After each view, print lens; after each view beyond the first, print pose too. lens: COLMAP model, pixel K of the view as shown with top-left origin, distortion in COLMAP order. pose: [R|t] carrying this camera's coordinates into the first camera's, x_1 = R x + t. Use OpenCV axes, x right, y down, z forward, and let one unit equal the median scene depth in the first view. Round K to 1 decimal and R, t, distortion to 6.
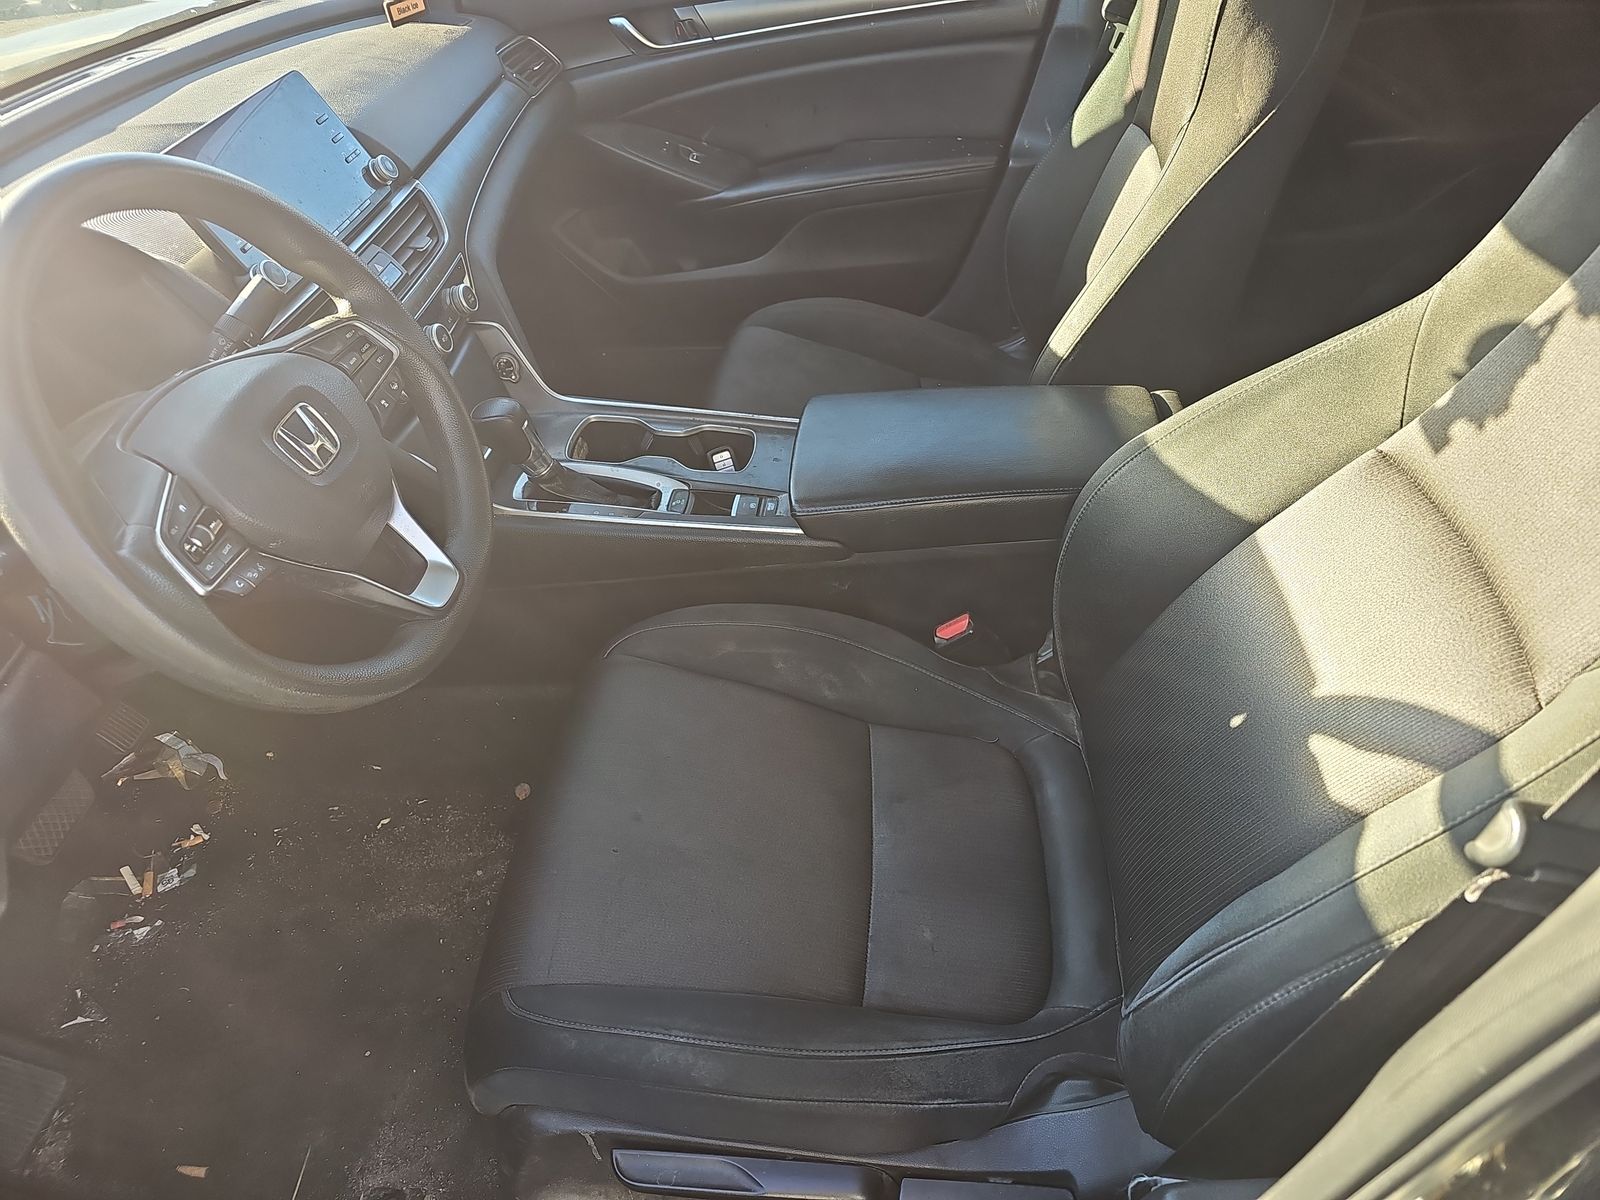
lens RADIAL K [[1072.3, 0, 797.7], [0, 1072.3, 594.3], [0, 0, 1]] dist [0.039901, -0.047668]
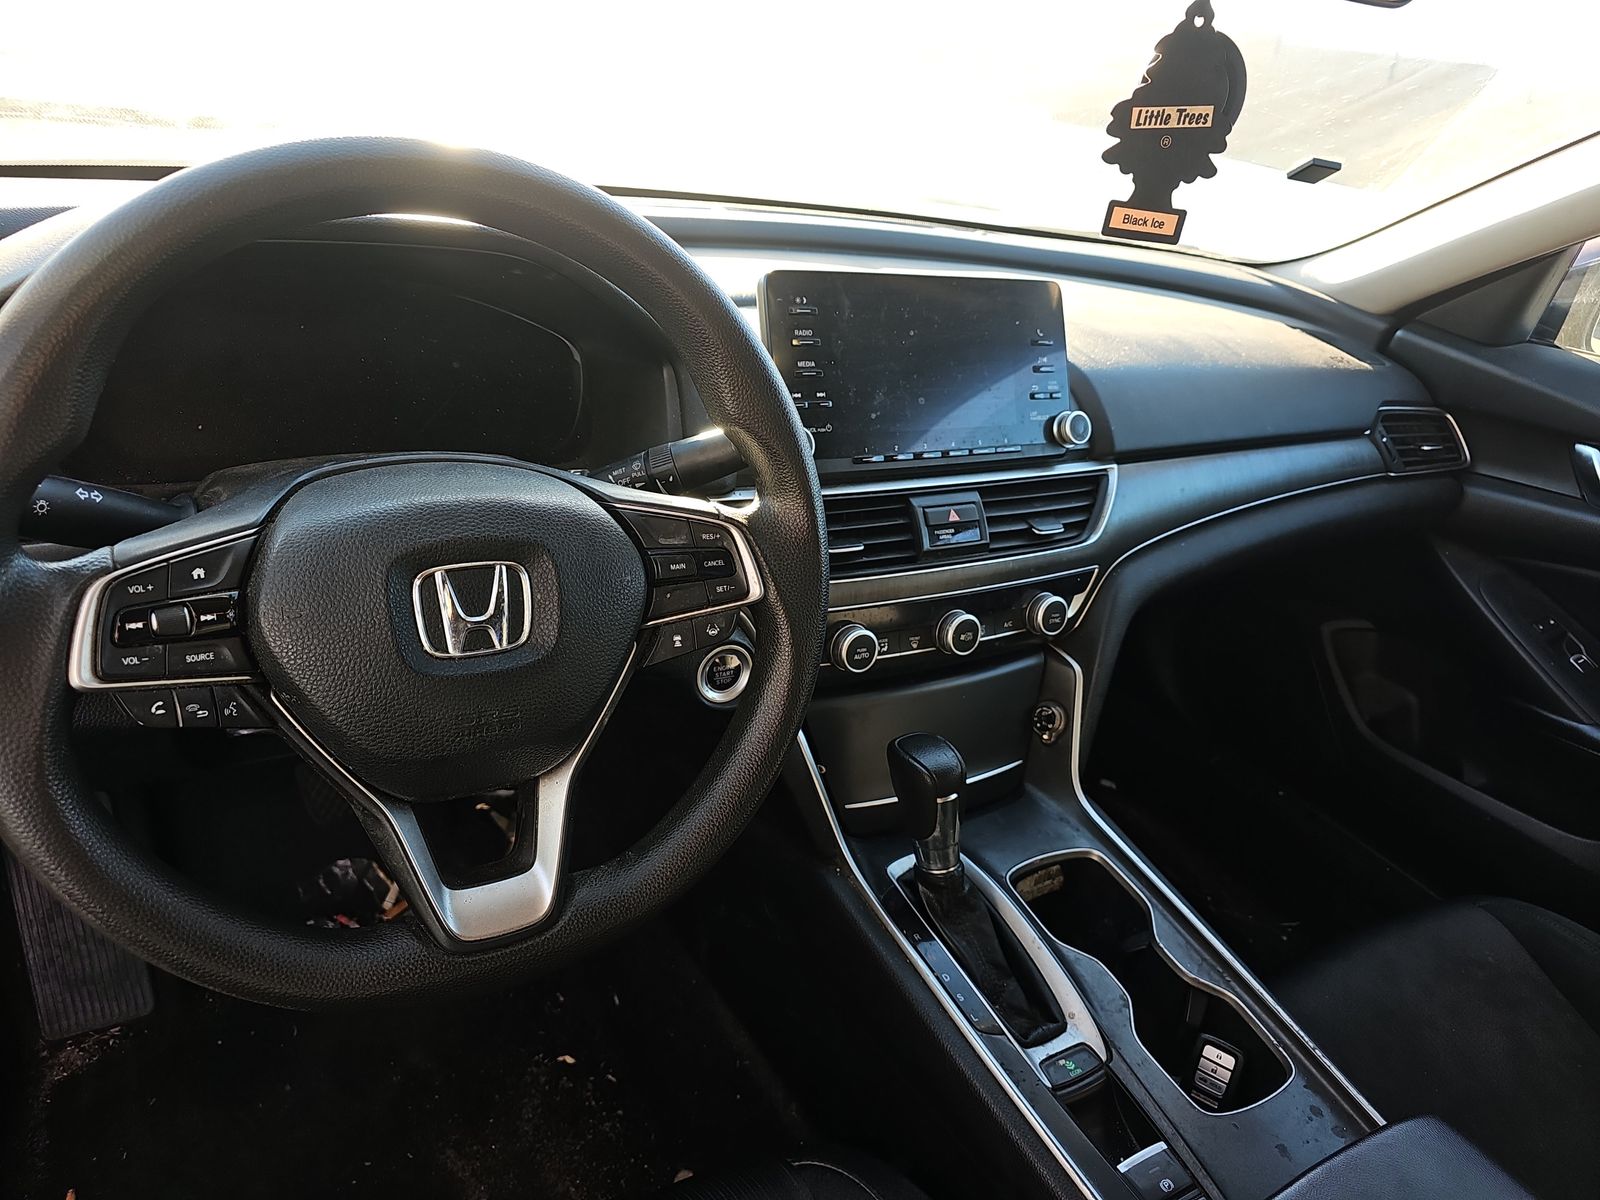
lens RADIAL K [[1072.3, 0, 797.7], [0, 1072.3, 594.3], [0, 0, 1]] dist [0.039901, -0.047668]
pose [[0.573440, 0.518911, -0.633954, 0.040640], [-0.668059, 0.744093, 0.004774, -0.176583], [0.474199, 0.420781, 0.773356, 0.365180]]
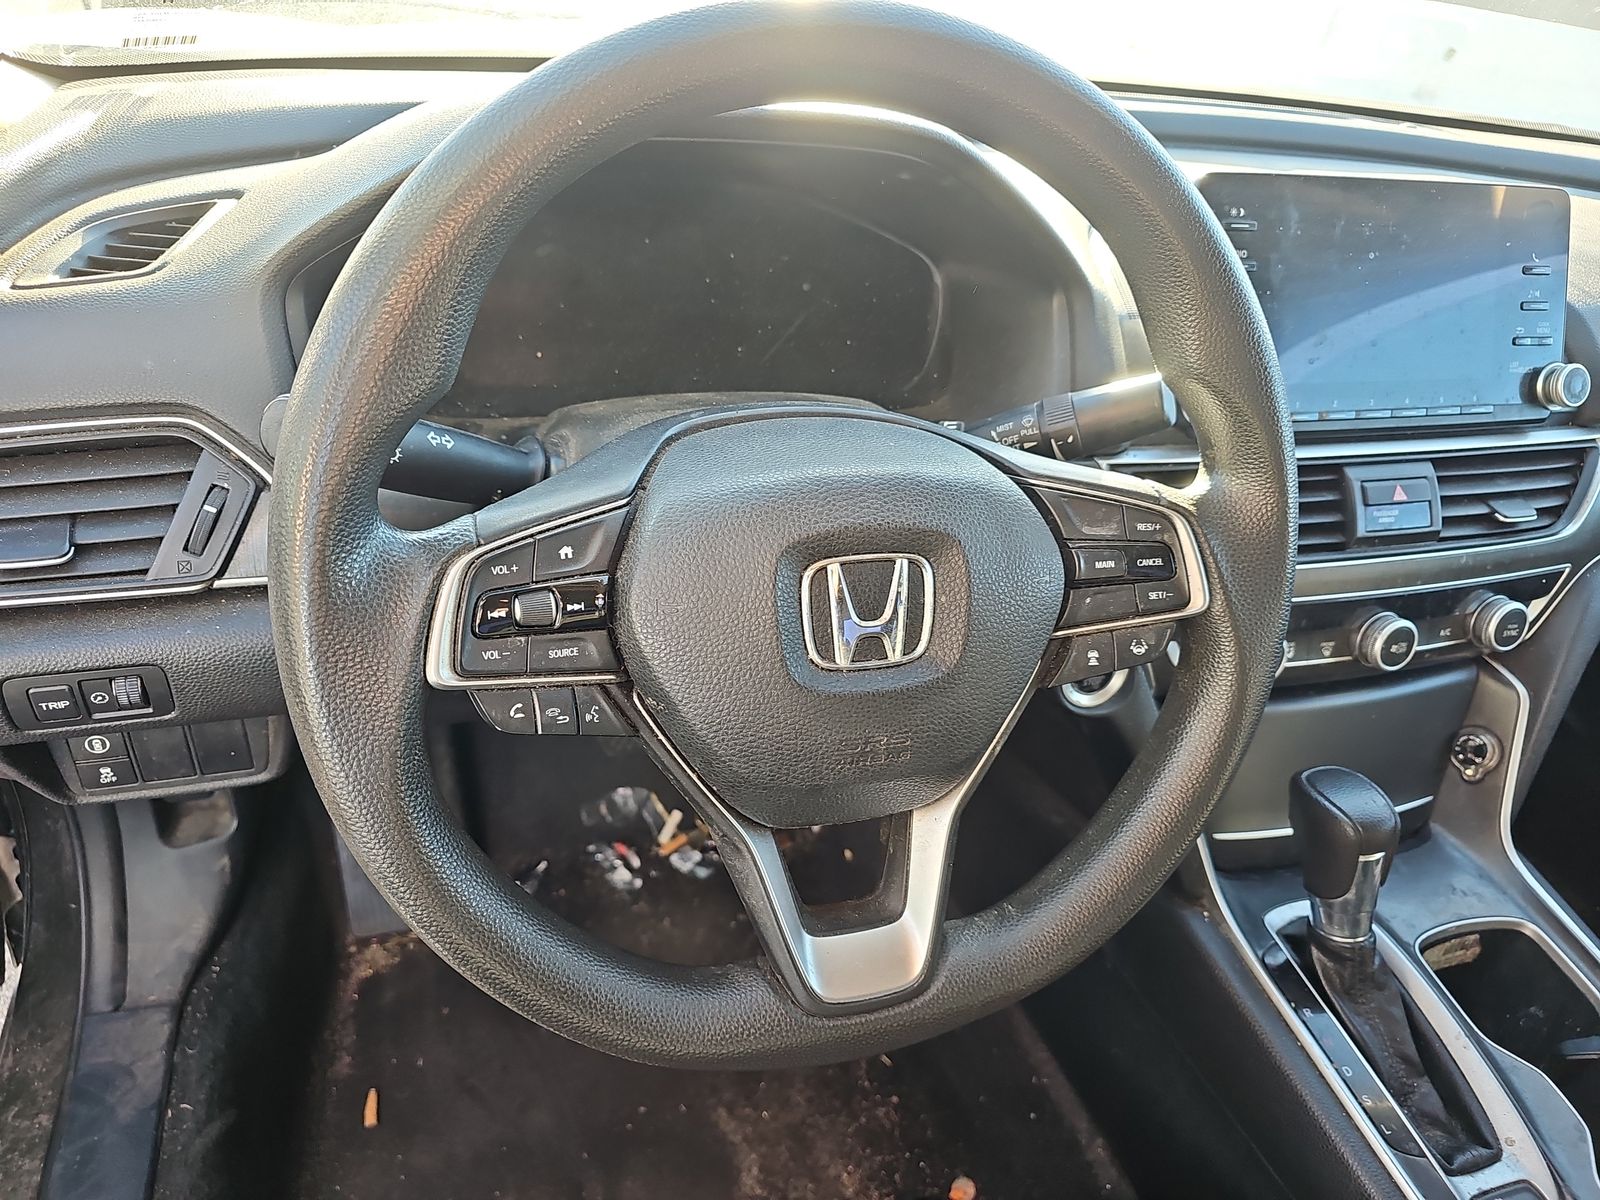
lens RADIAL K [[1071.9, 0, 787.4], [0, 1071.9, 603.2], [0, 0, 1]] dist [0.032755, -0.037089]
pose [[0.383274, 0.613838, -0.690148, -0.070051], [-0.698676, 0.681401, 0.218048, -0.144322], [0.604113, 0.398617, 0.690037, 0.383596]]
